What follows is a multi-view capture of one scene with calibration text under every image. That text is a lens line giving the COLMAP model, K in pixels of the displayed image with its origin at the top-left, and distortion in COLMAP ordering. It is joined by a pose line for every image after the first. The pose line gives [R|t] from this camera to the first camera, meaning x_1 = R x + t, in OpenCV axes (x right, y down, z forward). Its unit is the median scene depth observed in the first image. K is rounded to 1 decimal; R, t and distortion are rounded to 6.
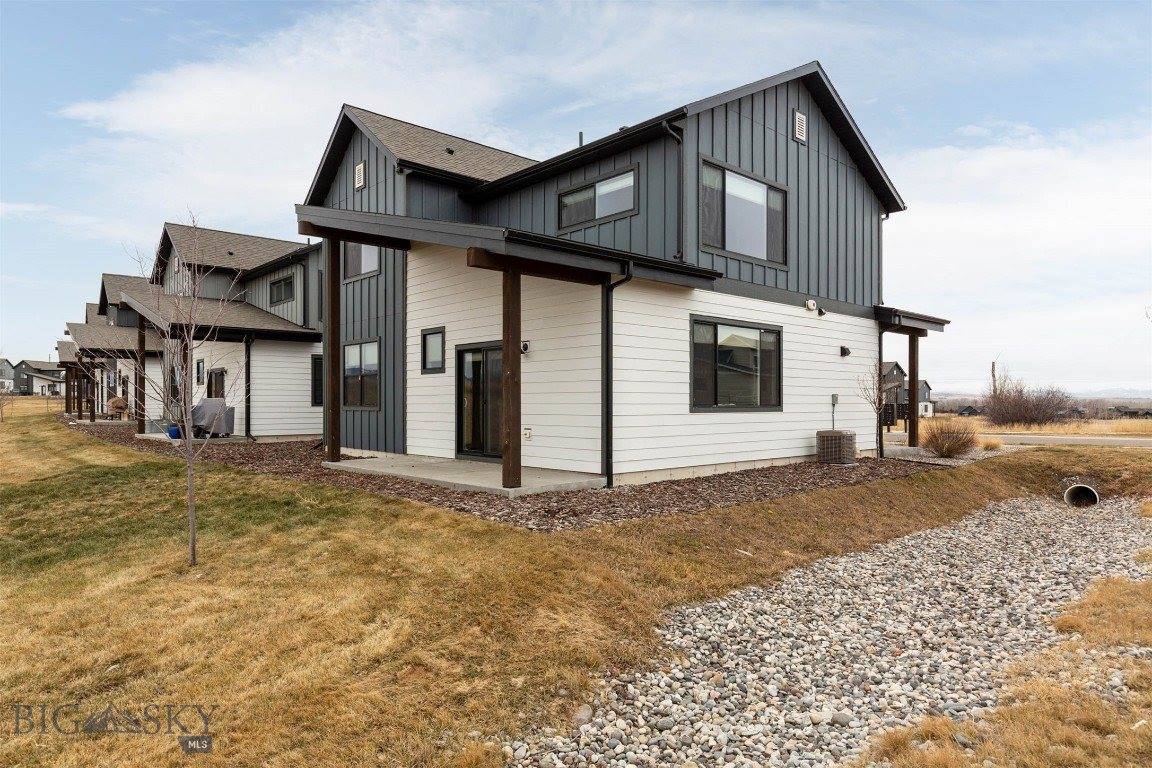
lens RADIAL K [[720.0, 0, 567.4], [0, 720.0, 408.5], [0, 0, 1]] dist [-0.001377, -0.000532]
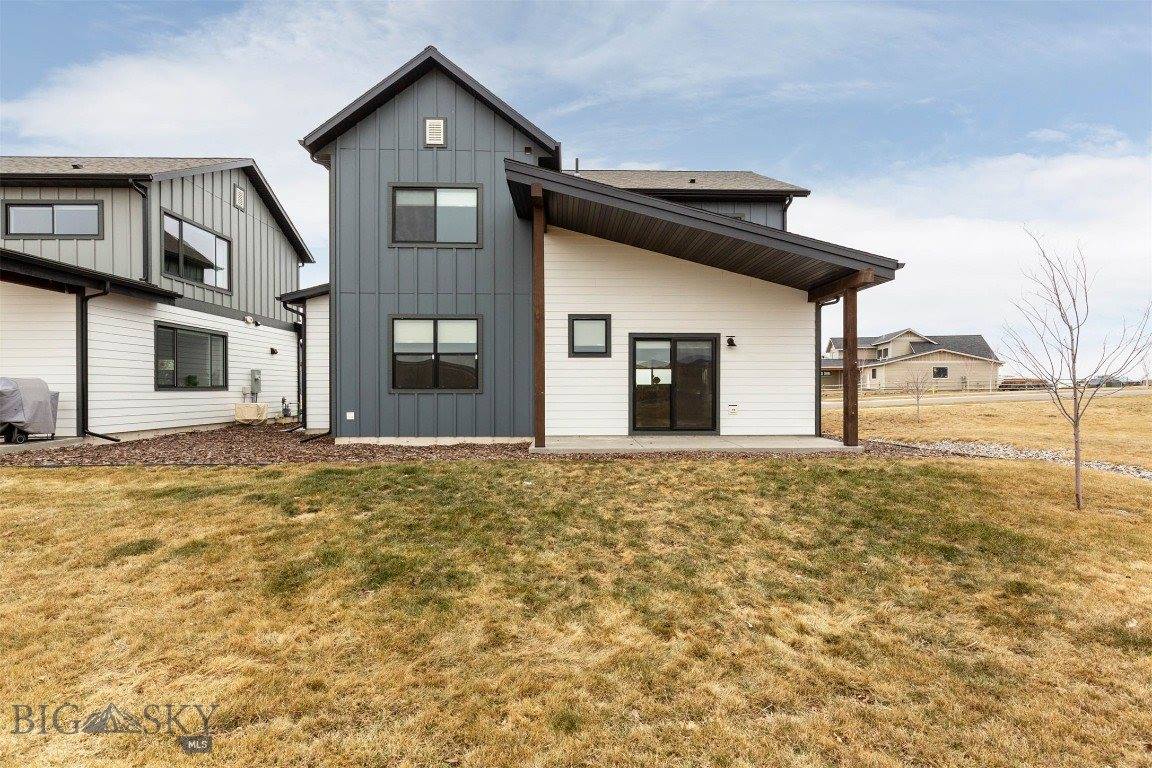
lens RADIAL K [[575.9, 0, 575.7], [0, 575.9, 399.6], [0, 0, 1]] dist [-0.001050, -0.000138]
pose [[0.669968, -0.010039, 0.742322, -0.104908], [0.000820, 0.999918, 0.012783, 0.008309], [-0.742389, -0.007955, 0.669922, -0.333540]]
